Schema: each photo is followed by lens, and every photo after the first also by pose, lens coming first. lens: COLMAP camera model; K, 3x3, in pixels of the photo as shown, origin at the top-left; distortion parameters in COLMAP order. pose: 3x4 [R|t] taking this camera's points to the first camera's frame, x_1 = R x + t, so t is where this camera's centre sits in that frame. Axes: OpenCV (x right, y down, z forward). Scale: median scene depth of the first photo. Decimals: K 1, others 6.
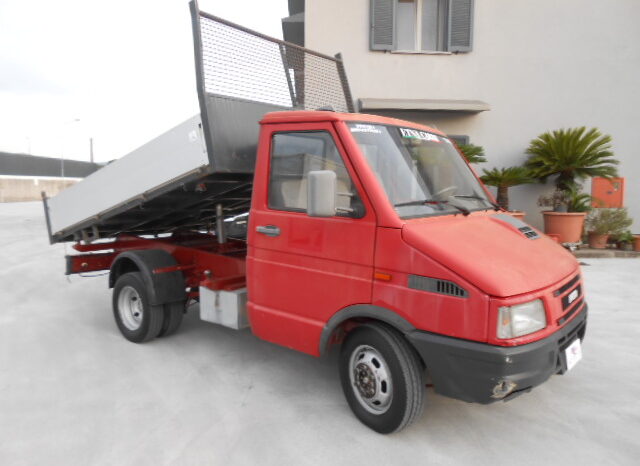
lens RADIAL K [[488.4, 0, 322.1], [0, 488.4, 233.6], [0, 0, 1]] dist [-0.038084, 0.022728]
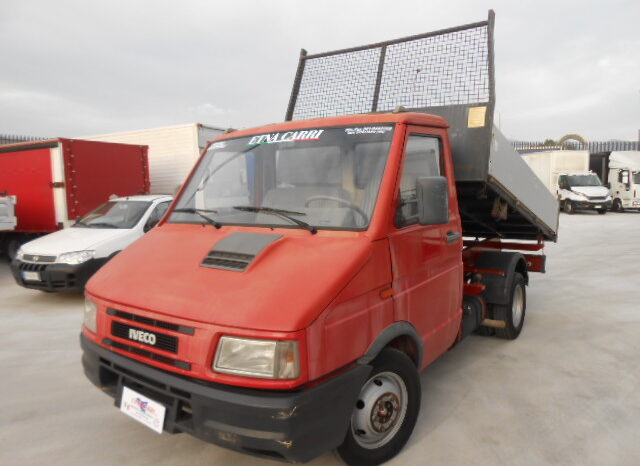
lens RADIAL K [[488.4, 0, 321.8], [0, 488.4, 231.3], [0, 0, 1]] dist [-0.038084, 0.022728]
pose [[0.041254, 0.088386, -0.995232, 1.112961], [-0.086709, 0.992638, 0.084561, -0.115379], [0.995379, 0.082807, 0.048614, 1.053300]]
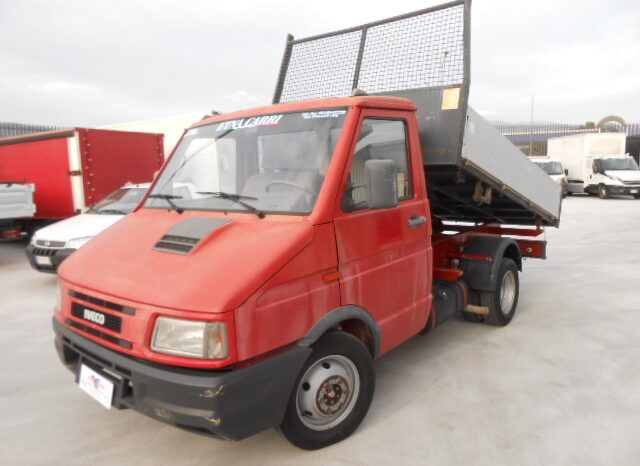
lens RADIAL K [[488.4, 0, 323.0], [0, 488.4, 231.4], [0, 0, 1]] dist [-0.038084, 0.022728]
pose [[-0.026821, 0.116072, -0.992879, 1.119980], [-0.078556, 0.989920, 0.117848, -0.123453], [0.996549, 0.081158, -0.017433, 1.184047]]
